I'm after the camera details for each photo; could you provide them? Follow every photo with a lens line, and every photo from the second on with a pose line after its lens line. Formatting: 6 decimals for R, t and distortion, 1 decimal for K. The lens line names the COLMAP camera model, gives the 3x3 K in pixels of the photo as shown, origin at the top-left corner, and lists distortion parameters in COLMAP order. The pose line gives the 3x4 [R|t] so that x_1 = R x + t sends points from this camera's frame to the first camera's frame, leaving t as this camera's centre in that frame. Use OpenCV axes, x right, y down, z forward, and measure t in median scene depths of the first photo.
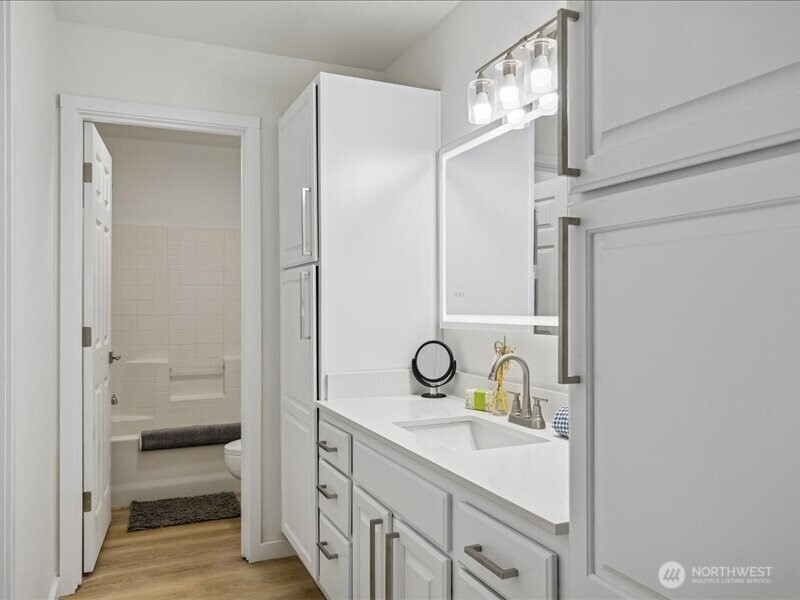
lens RADIAL K [[605.1, 0, 399.2], [0, 605.1, 303.2], [0, 0, 1]] dist [-0.003227, -0.000949]
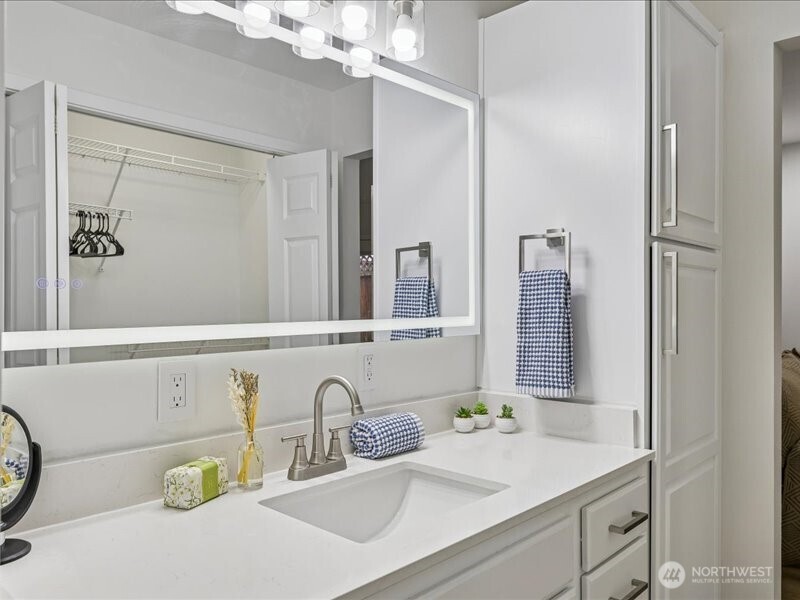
lens RADIAL K [[605.1, 0, 399.5], [0, 605.1, 299.3], [0, 0, 1]] dist [-0.003227, -0.000949]
pose [[-0.380230, 0.006313, 0.924871, -0.503570], [-0.001002, 0.999973, -0.007237, -0.000439], [-0.924892, -0.003679, -0.380213, 1.209241]]
